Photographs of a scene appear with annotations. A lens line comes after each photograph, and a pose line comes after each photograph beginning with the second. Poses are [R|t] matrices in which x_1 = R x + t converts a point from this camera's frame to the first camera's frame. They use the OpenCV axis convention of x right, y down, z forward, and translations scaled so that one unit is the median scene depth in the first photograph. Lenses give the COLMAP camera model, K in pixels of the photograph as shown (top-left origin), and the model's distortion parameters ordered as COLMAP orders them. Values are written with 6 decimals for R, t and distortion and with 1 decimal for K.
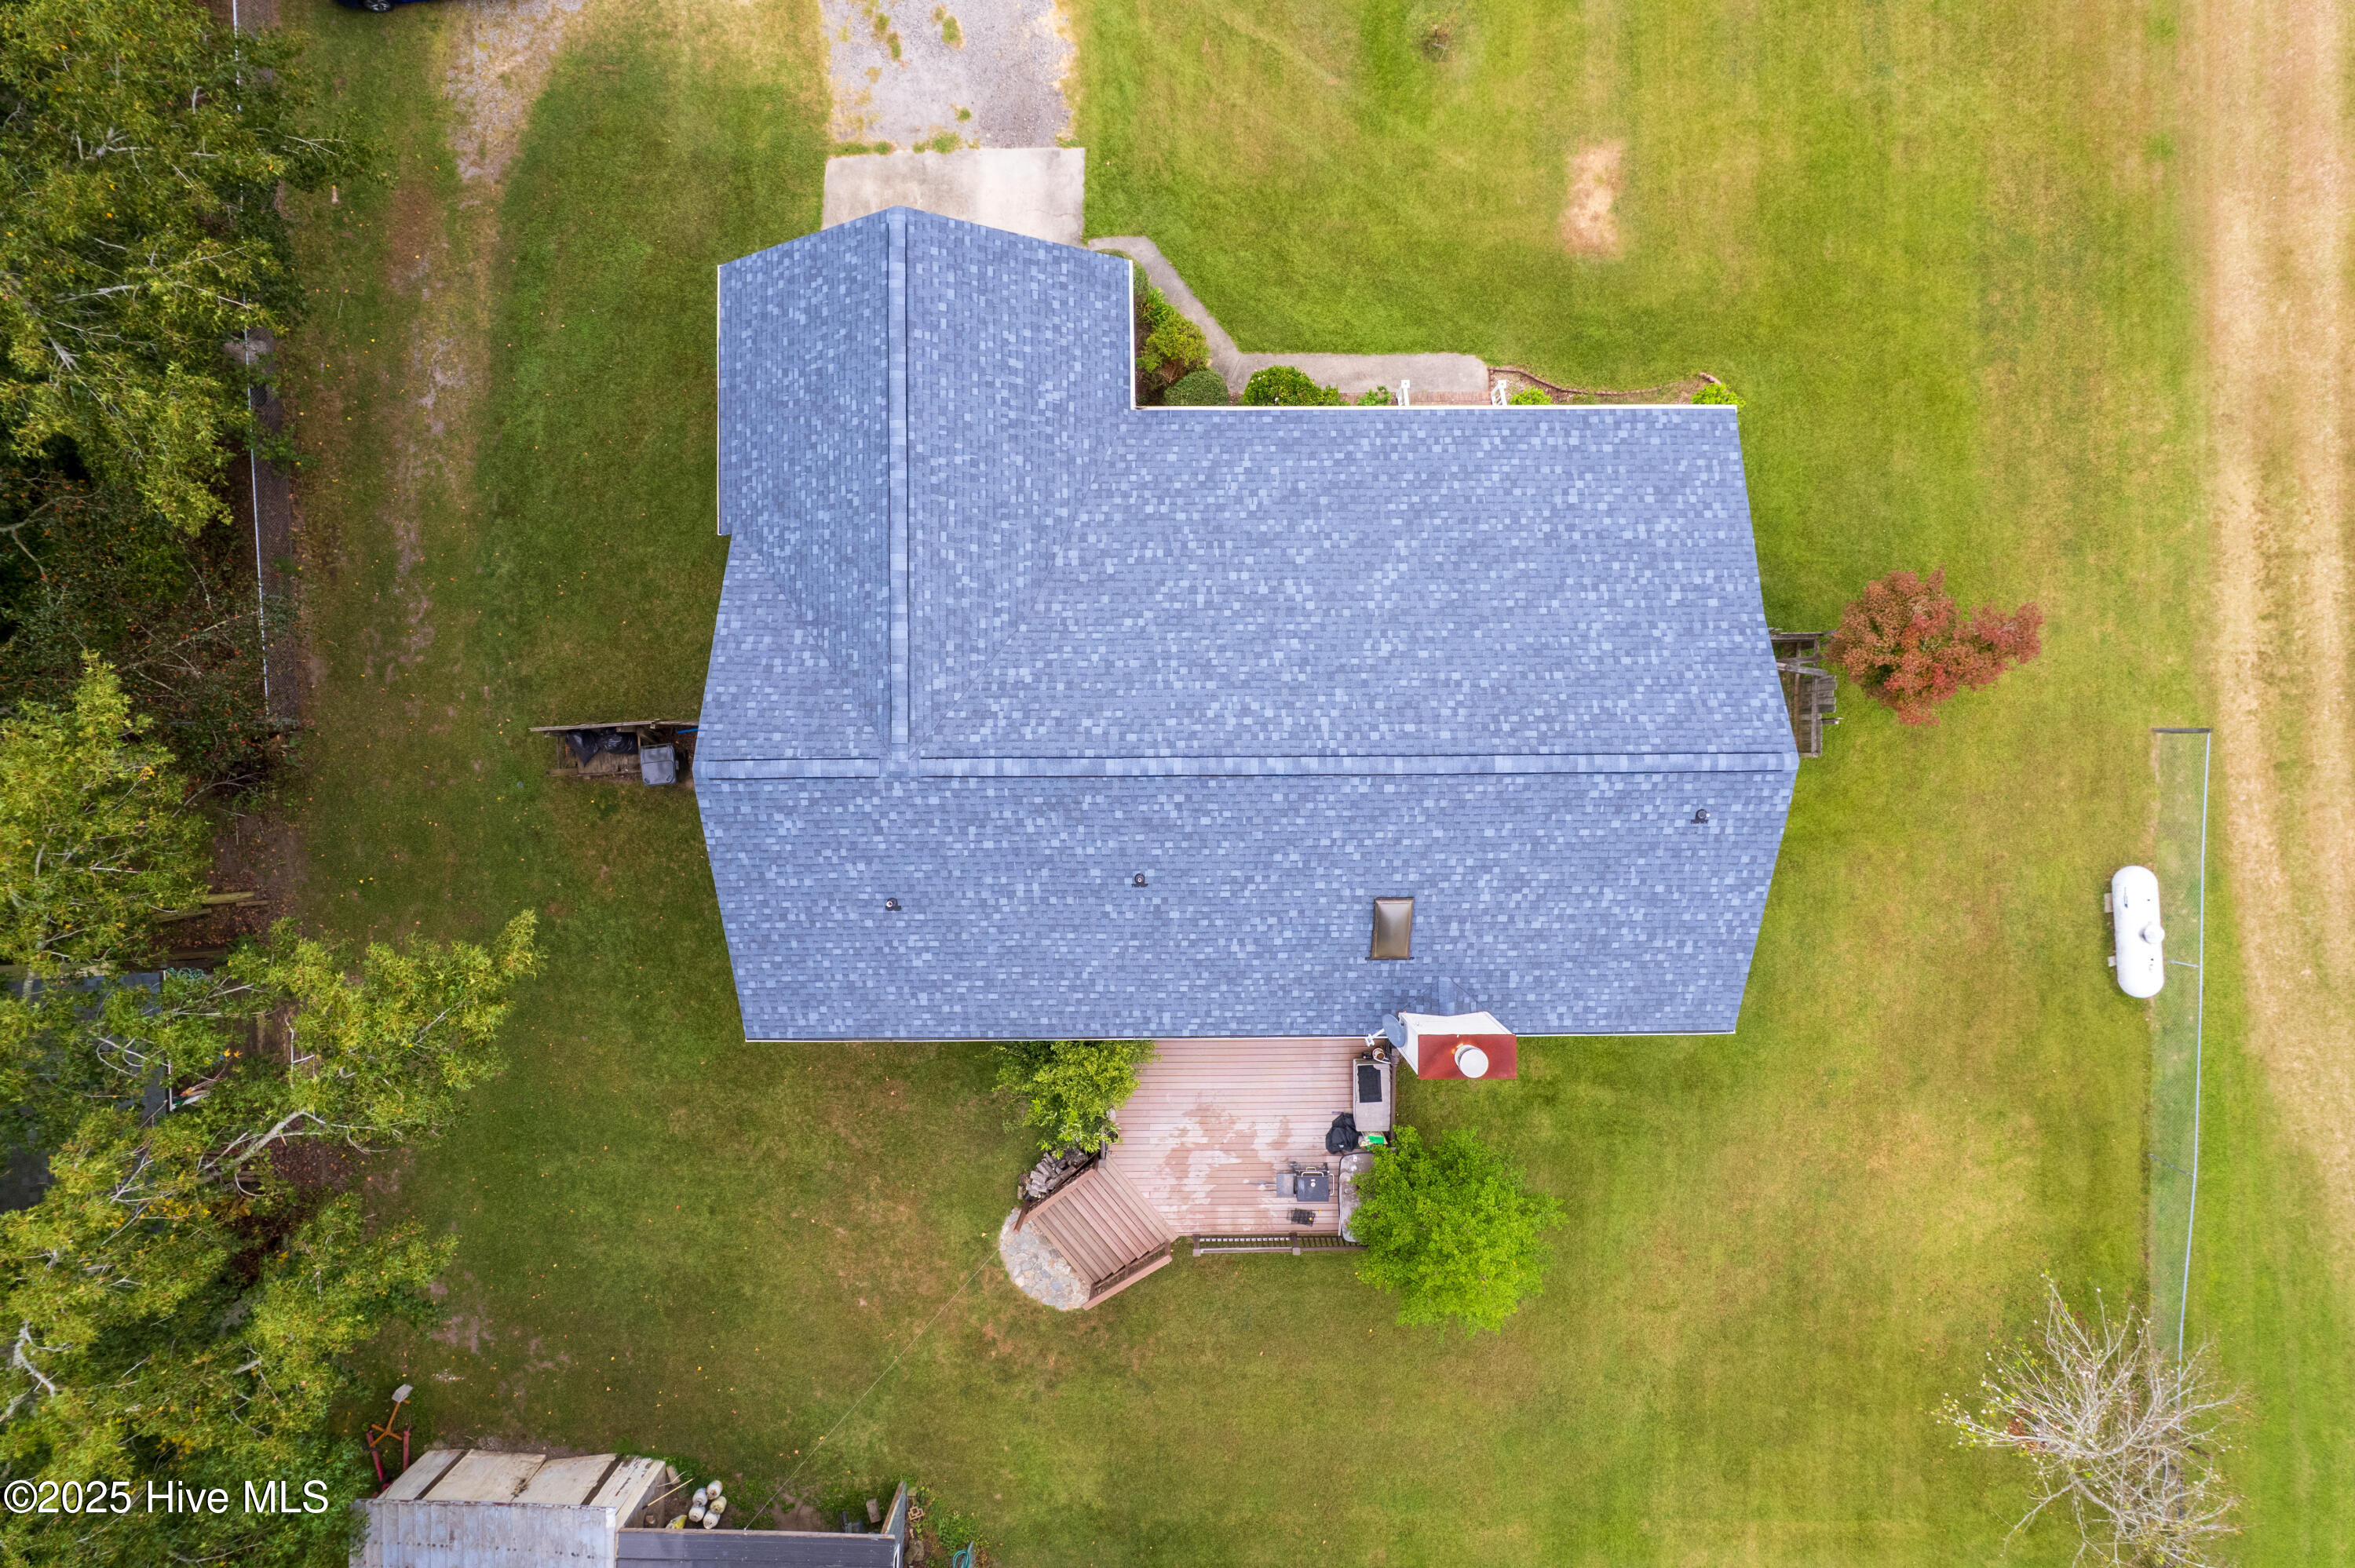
lens RADIAL K [[1501.1, 0, 1168.0], [0, 1501.1, 775.4], [0, 0, 1]] dist [-0.070752, 0.067628]
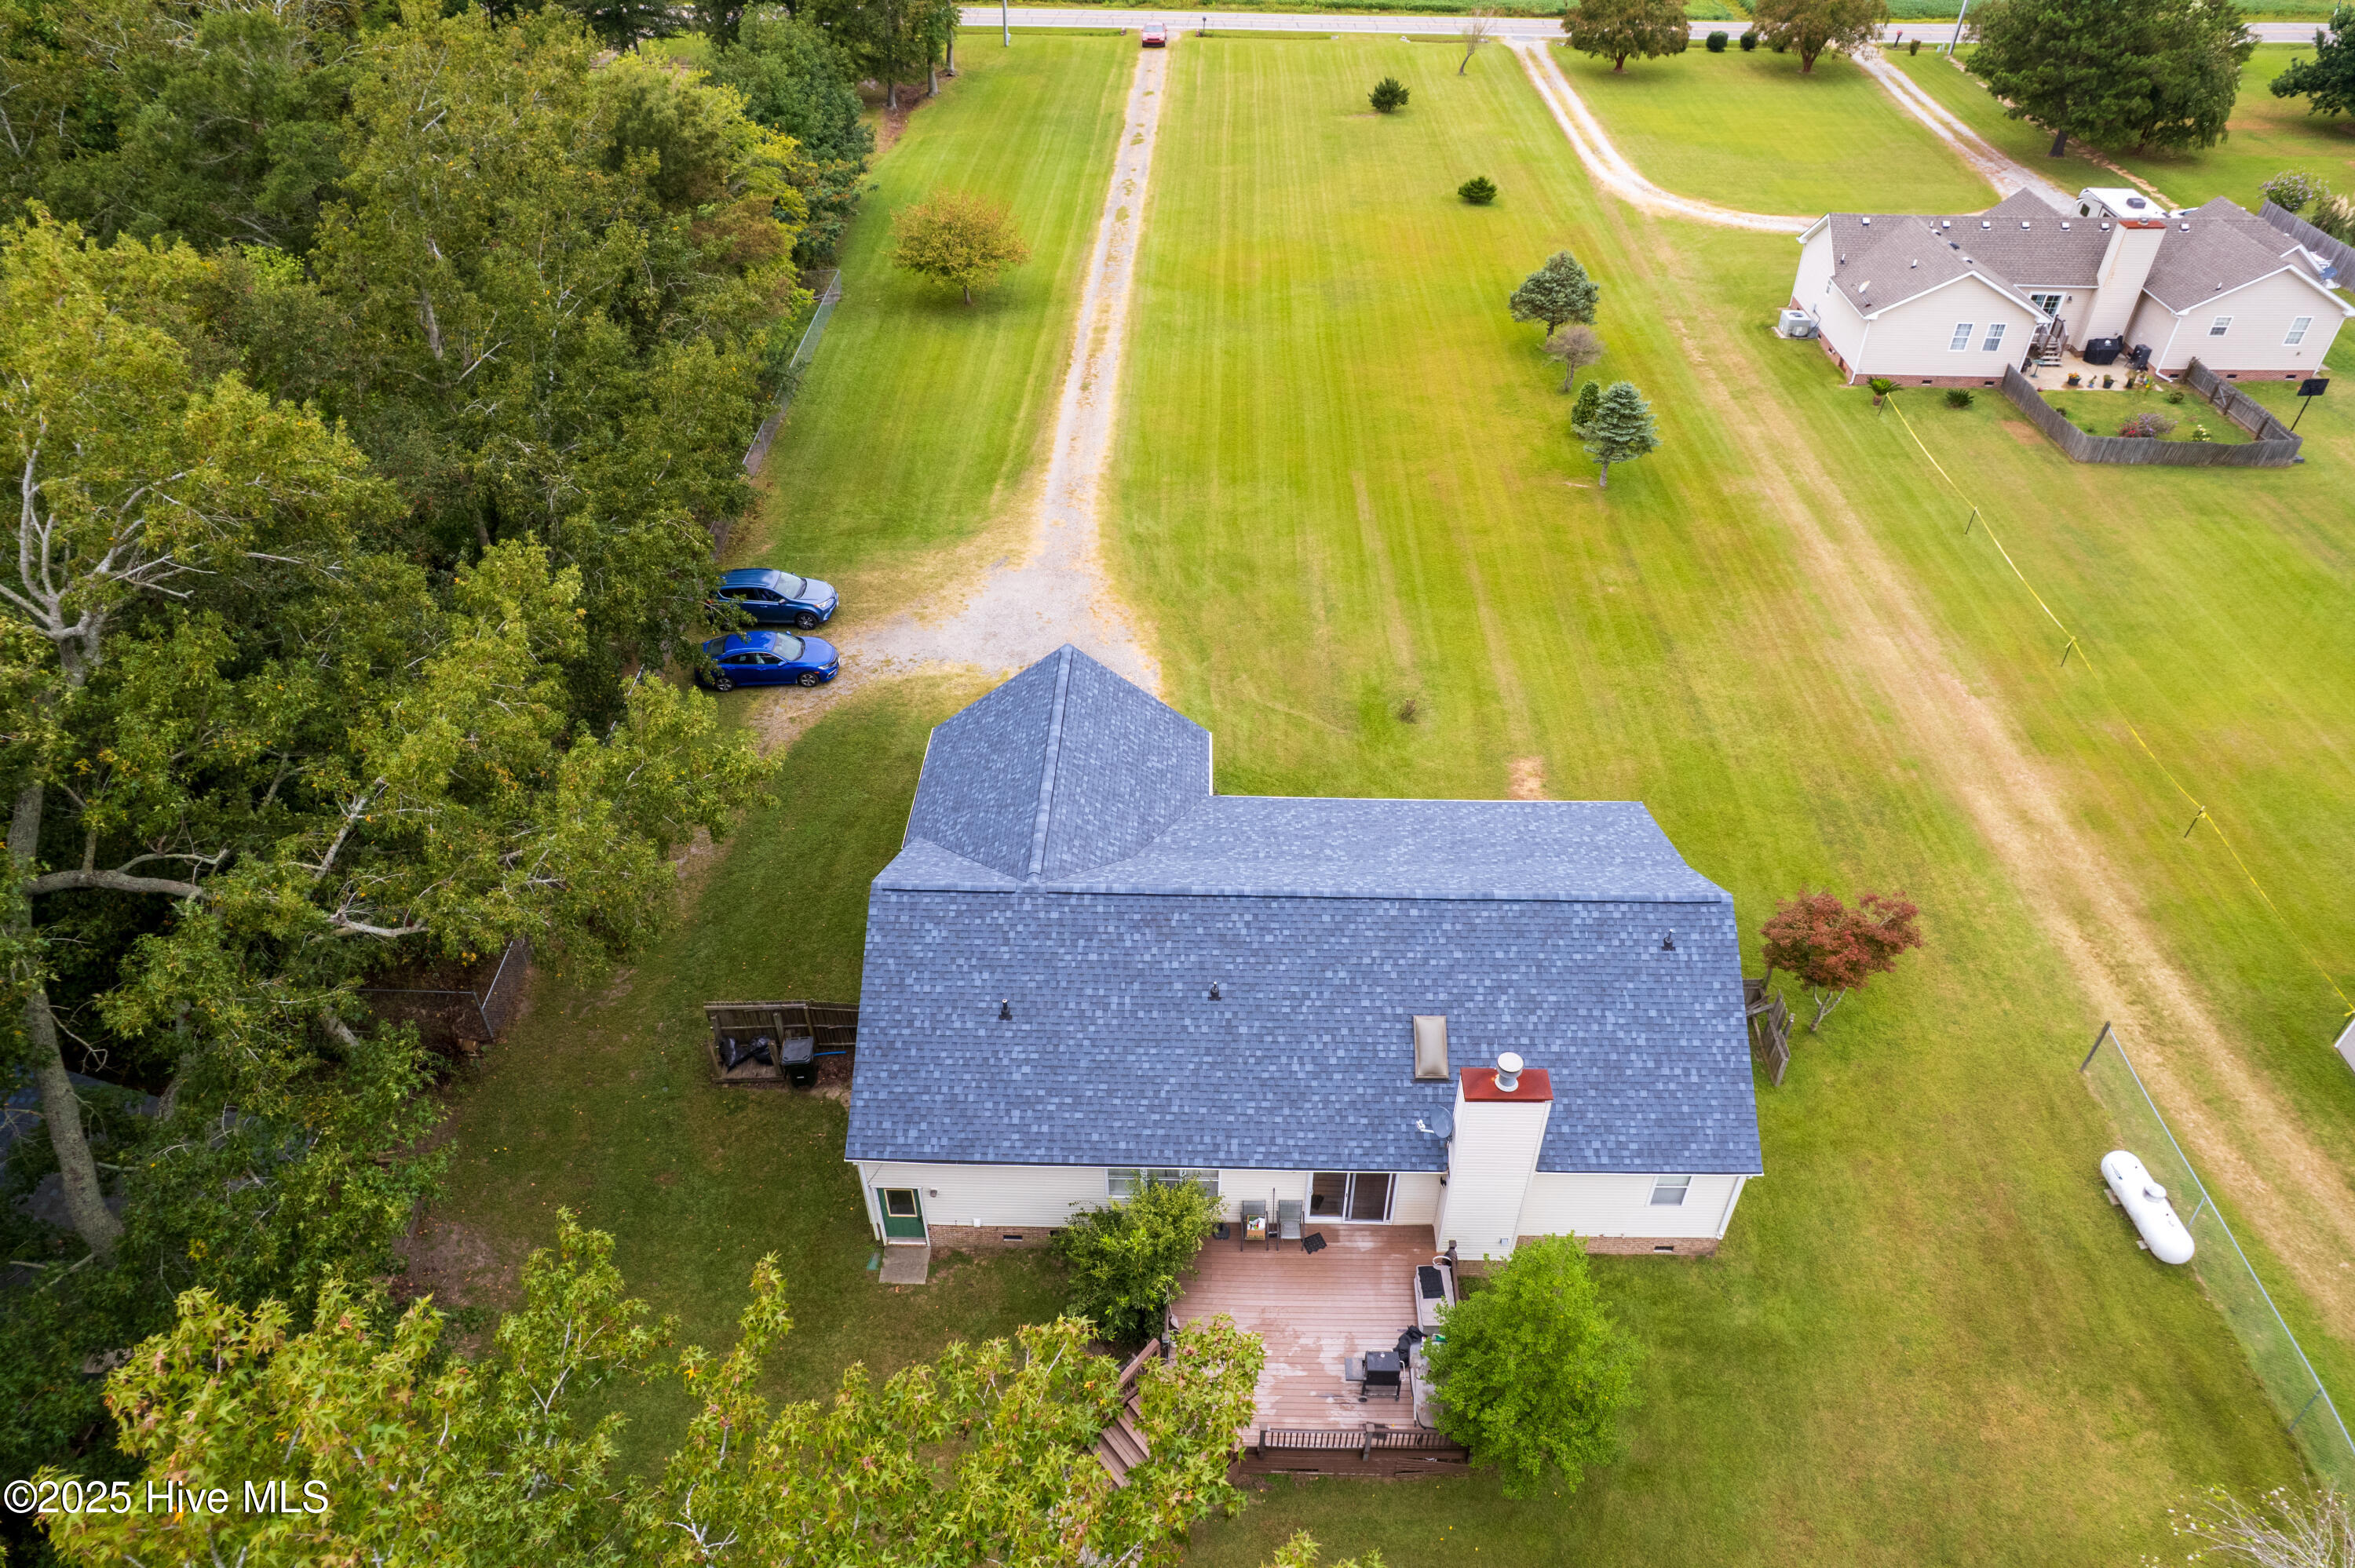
lens RADIAL K [[1501.1, 0, 1168.0], [0, 1501.1, 775.4], [0, 0, 1]] dist [-0.070752, 0.067628]
pose [[0.999357, 0.022993, -0.027529, -0.026971], [-0.035844, 0.611859, -0.790154, 0.904123], [-0.001324, 0.790632, 0.612290, 0.125025]]
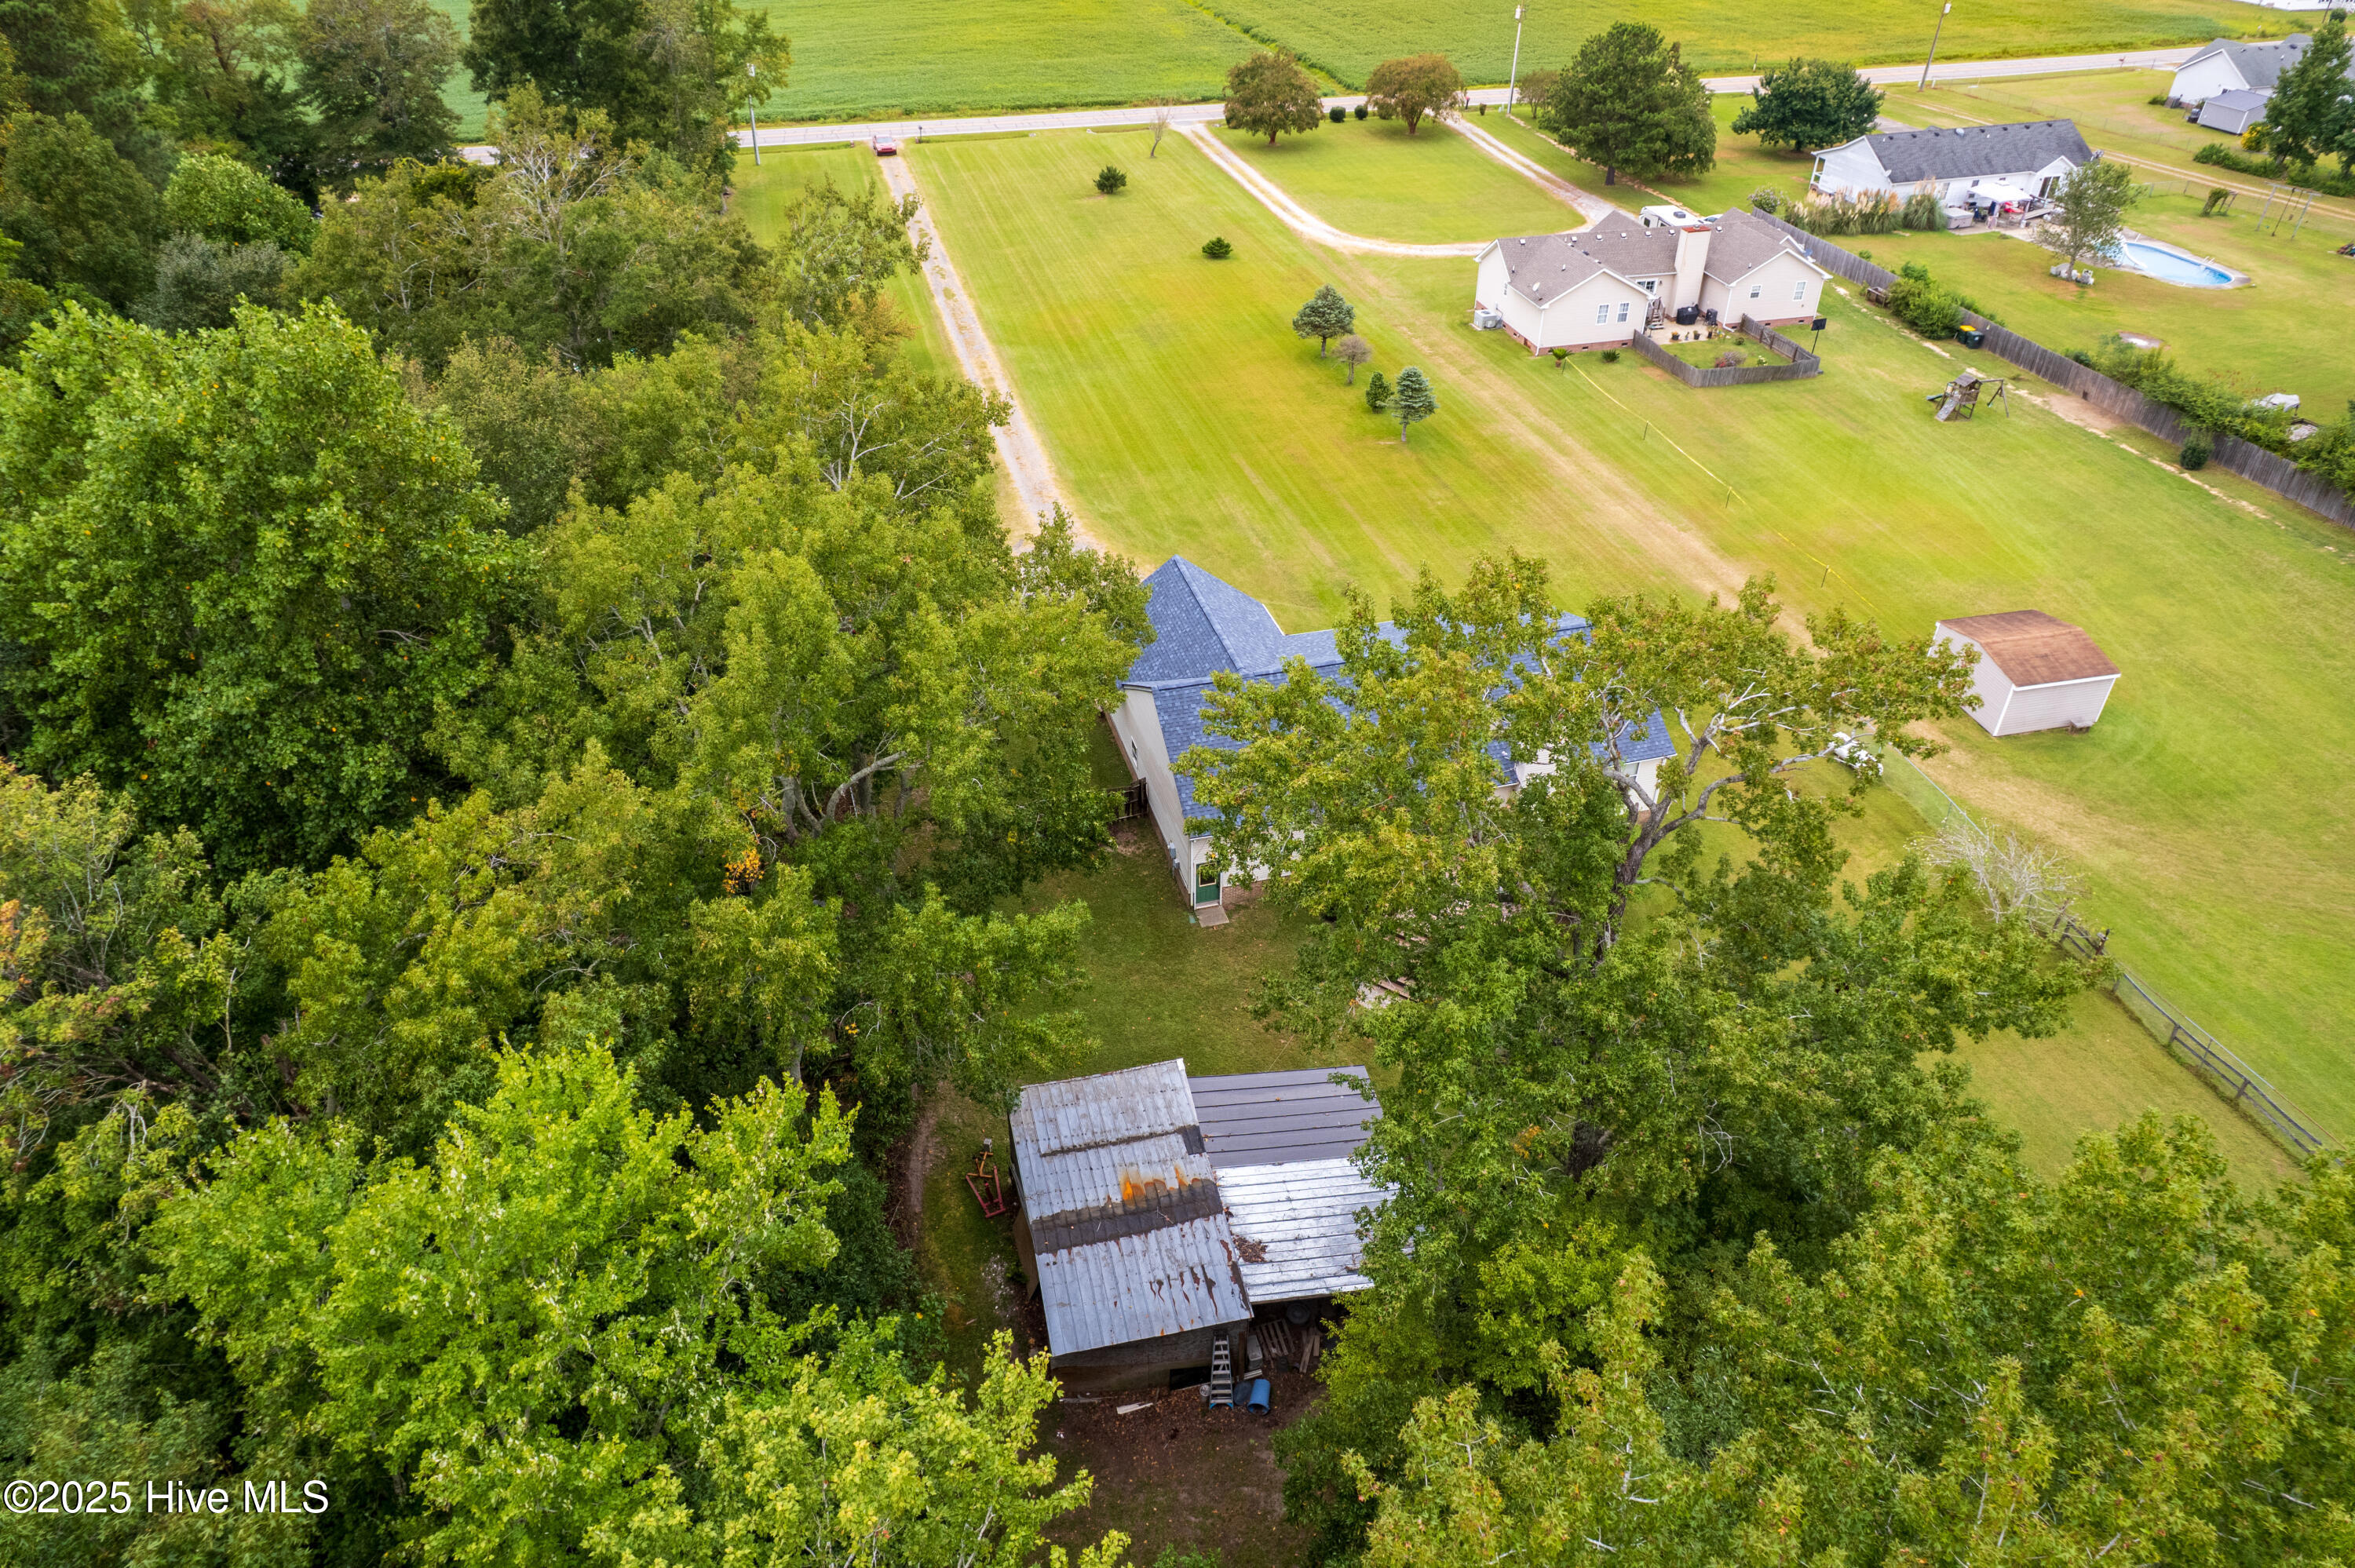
lens RADIAL K [[1509.5, 0, 1181.8], [0, 1509.5, 751.6], [0, 0, 1]] dist [-0.086330, 0.081291]
pose [[0.966751, -0.148406, 0.208250, -0.681595], [0.255680, 0.546753, -0.797301, 1.647257], [0.004463, 0.824037, 0.566518, -0.119958]]
